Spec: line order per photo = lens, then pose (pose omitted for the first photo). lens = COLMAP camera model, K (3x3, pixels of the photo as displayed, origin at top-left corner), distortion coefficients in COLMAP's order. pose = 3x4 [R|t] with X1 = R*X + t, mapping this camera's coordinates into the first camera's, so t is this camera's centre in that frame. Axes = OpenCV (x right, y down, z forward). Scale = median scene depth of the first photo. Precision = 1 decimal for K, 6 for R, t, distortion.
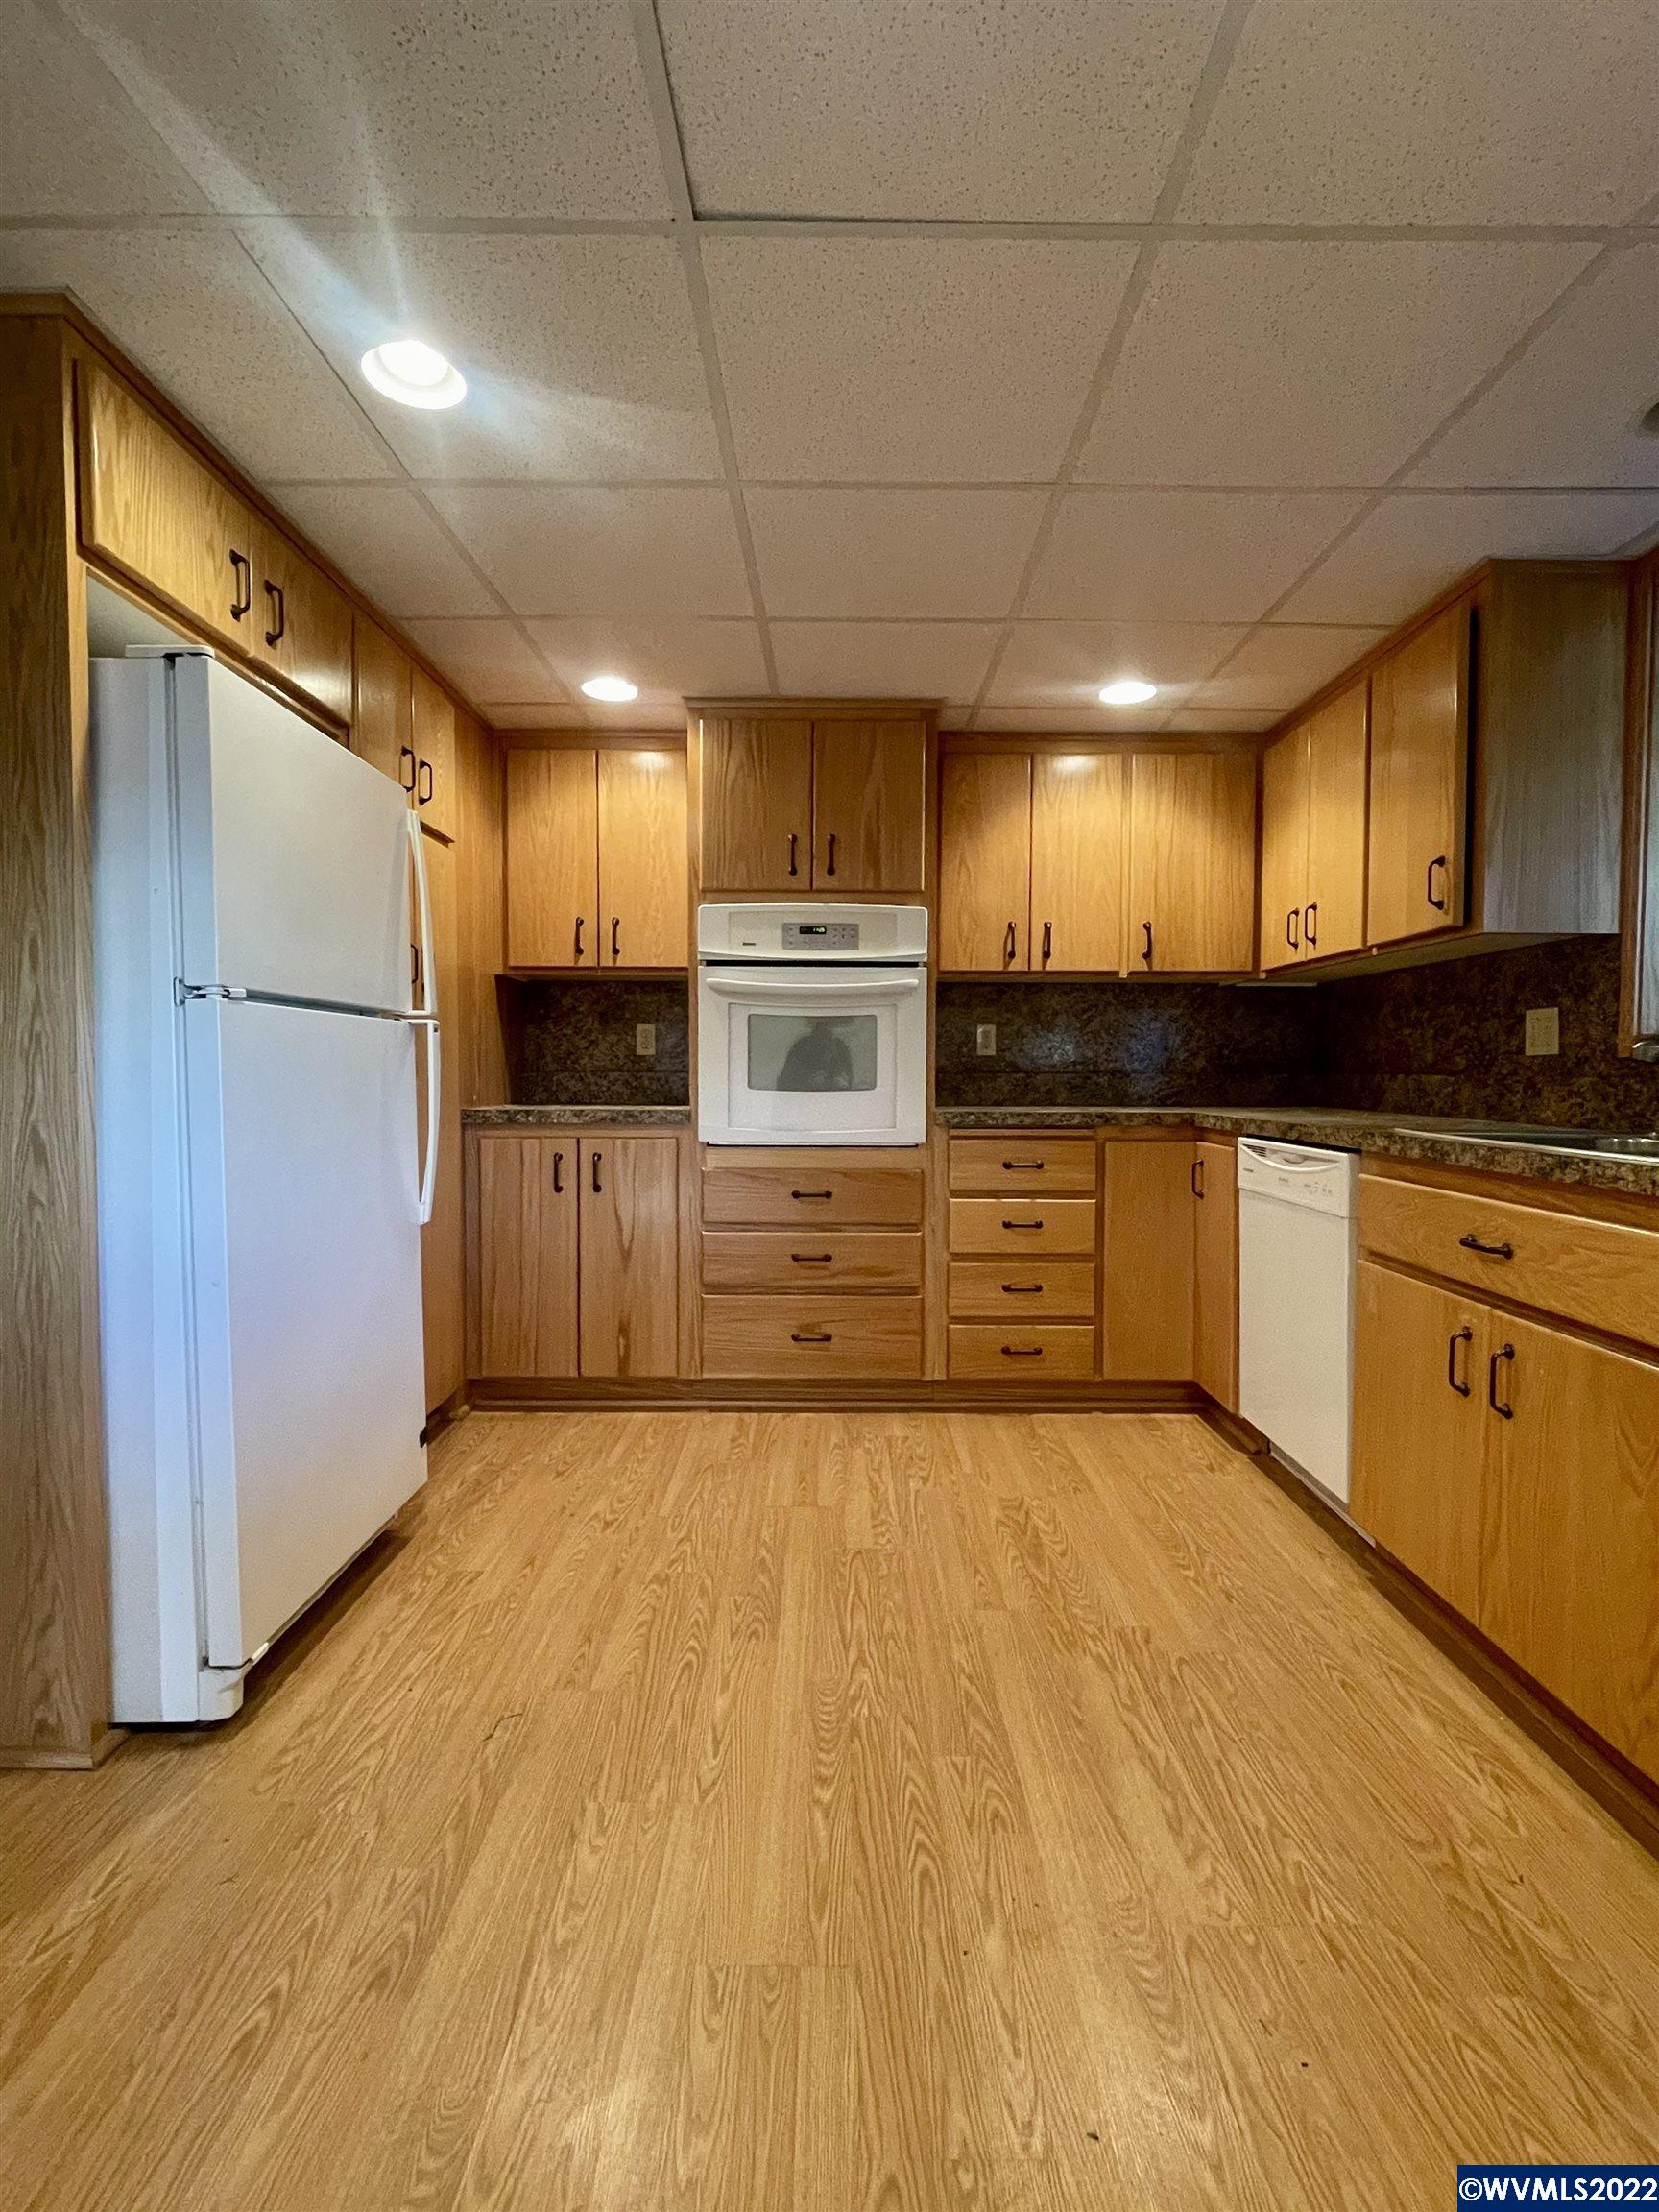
lens RADIAL K [[1052.1, 0, 834.5], [0, 1052.1, 1117.6], [0, 0, 1]] dist [-0.008755, 0.000494]
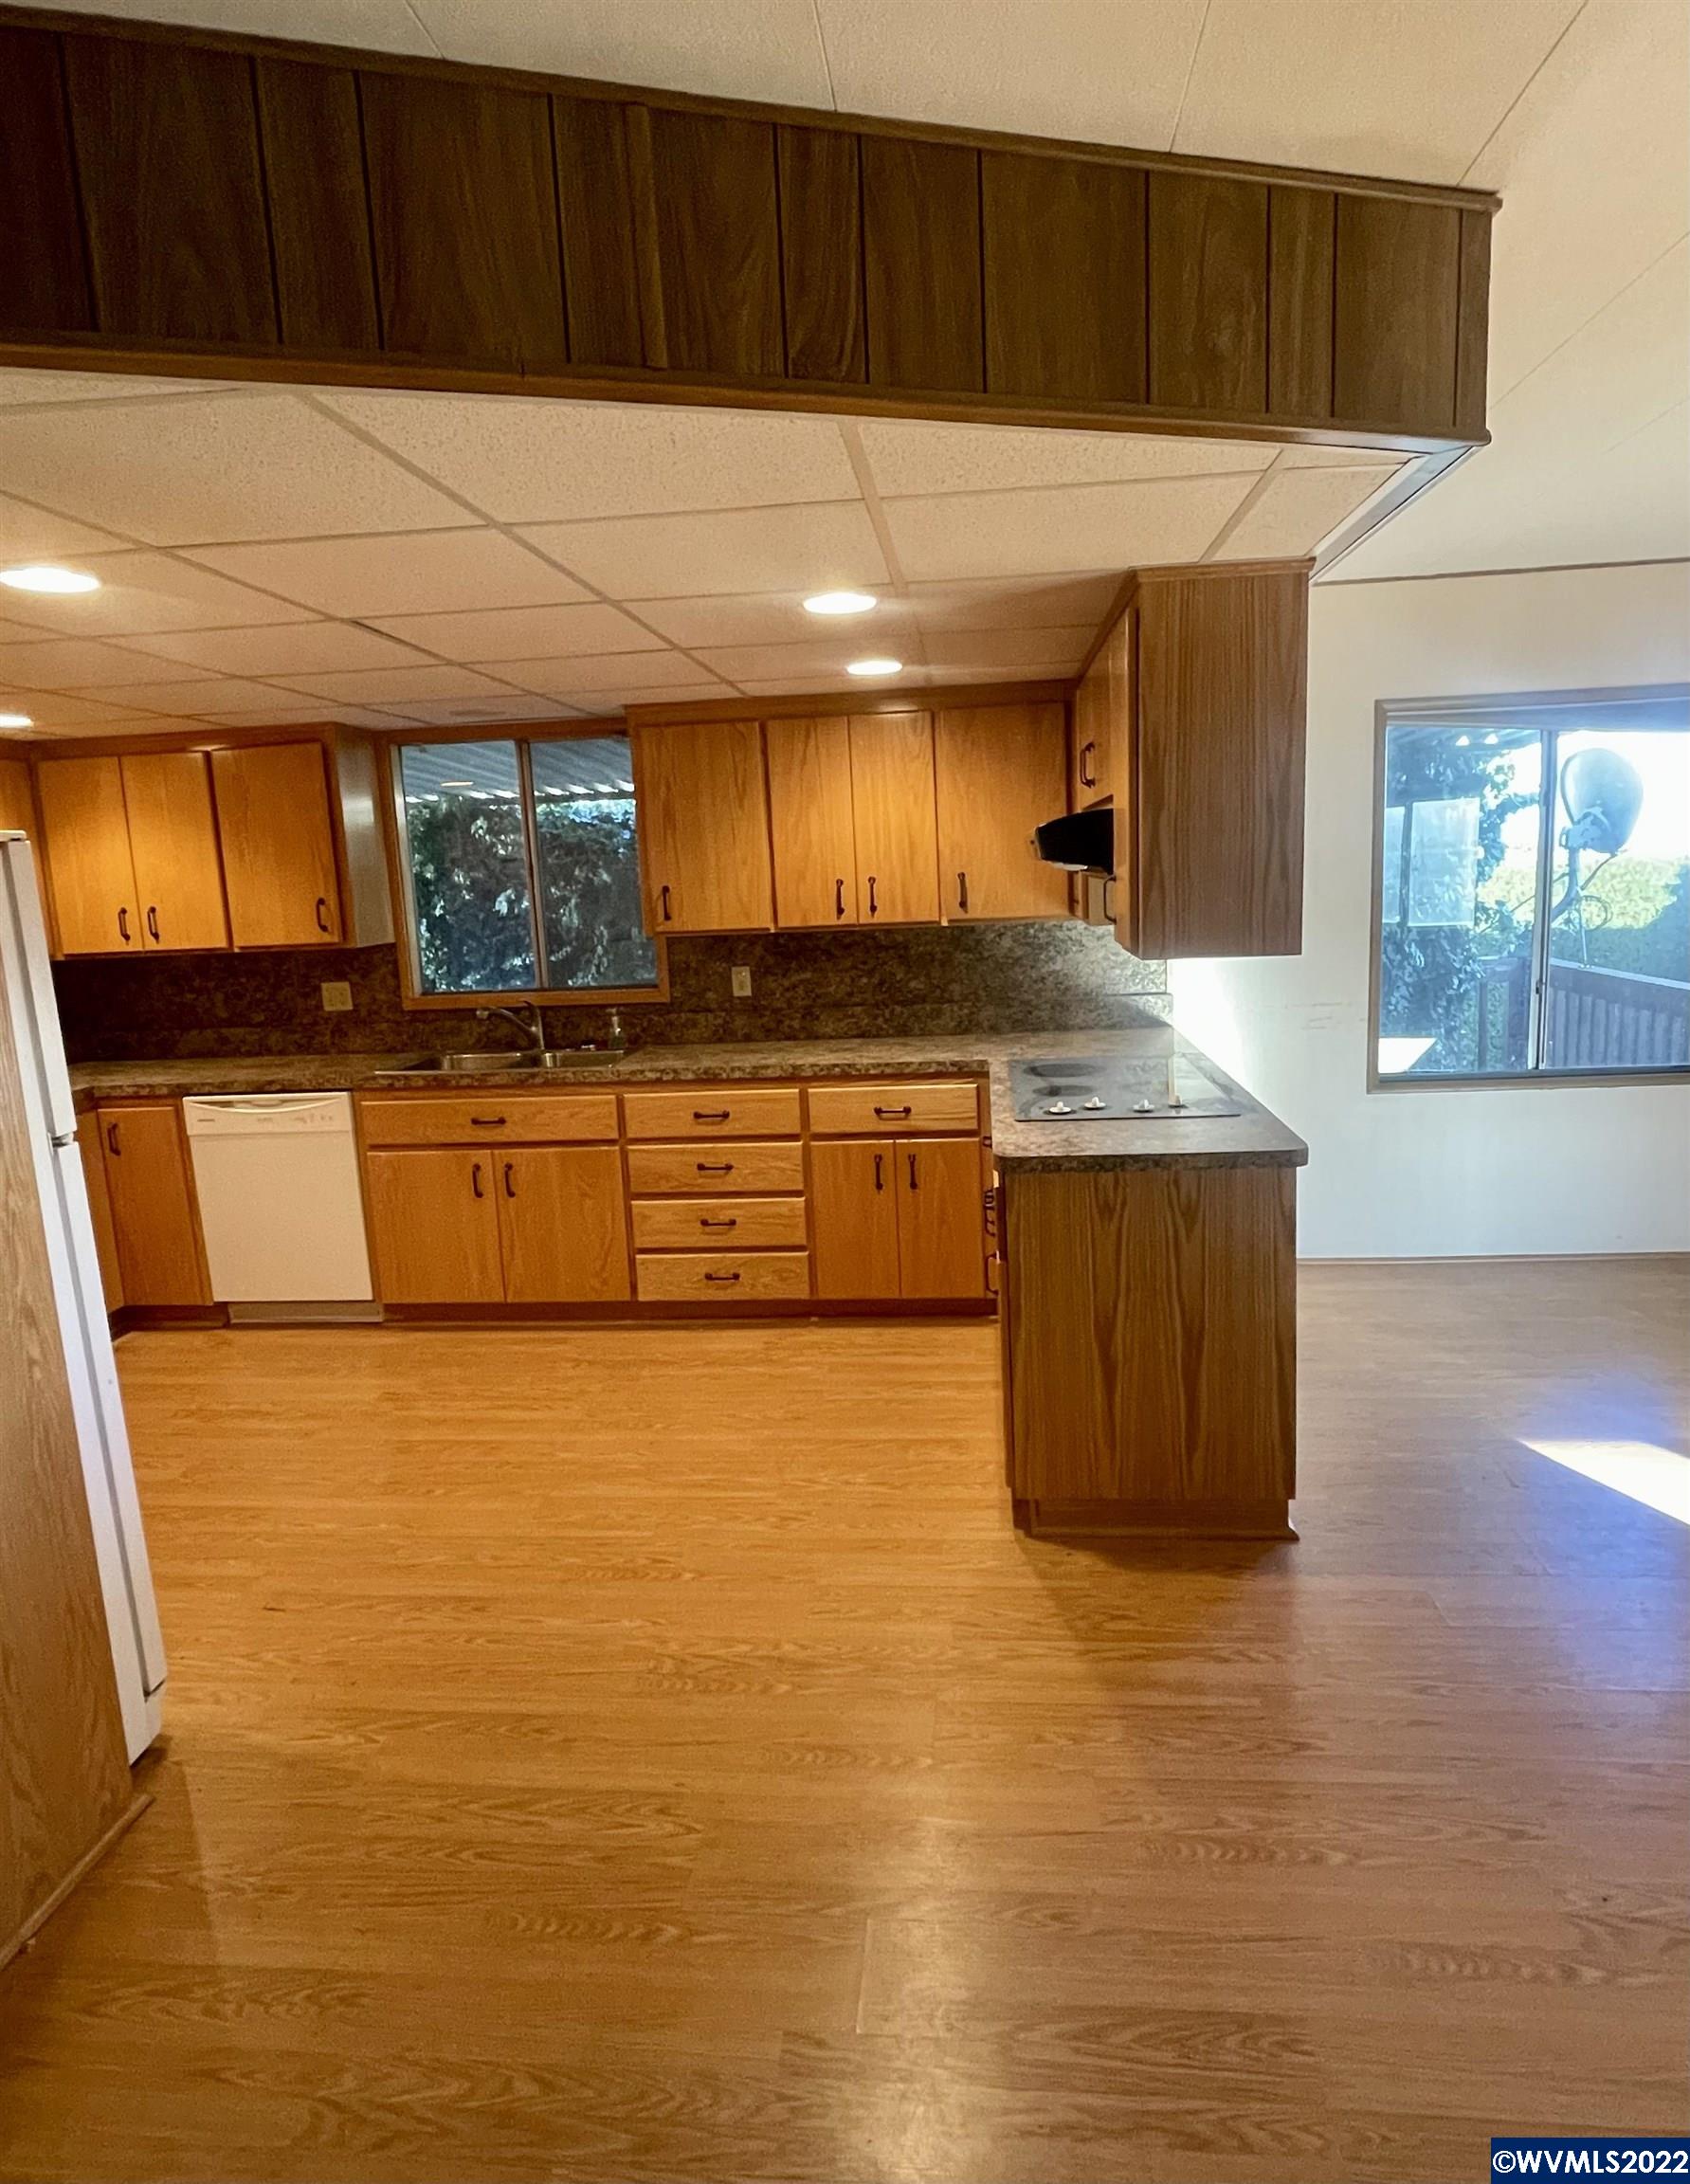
lens RADIAL K [[1245.1, 0, 847.5], [0, 1245.1, 1091.5], [0, 0, 1]] dist [0.001288, 0.000097]
pose [[0.111251, -0.190837, 0.975297, -0.918704], [0.093700, 0.979032, 0.180880, -0.170924], [-0.989365, 0.071262, 0.126799, -0.009129]]
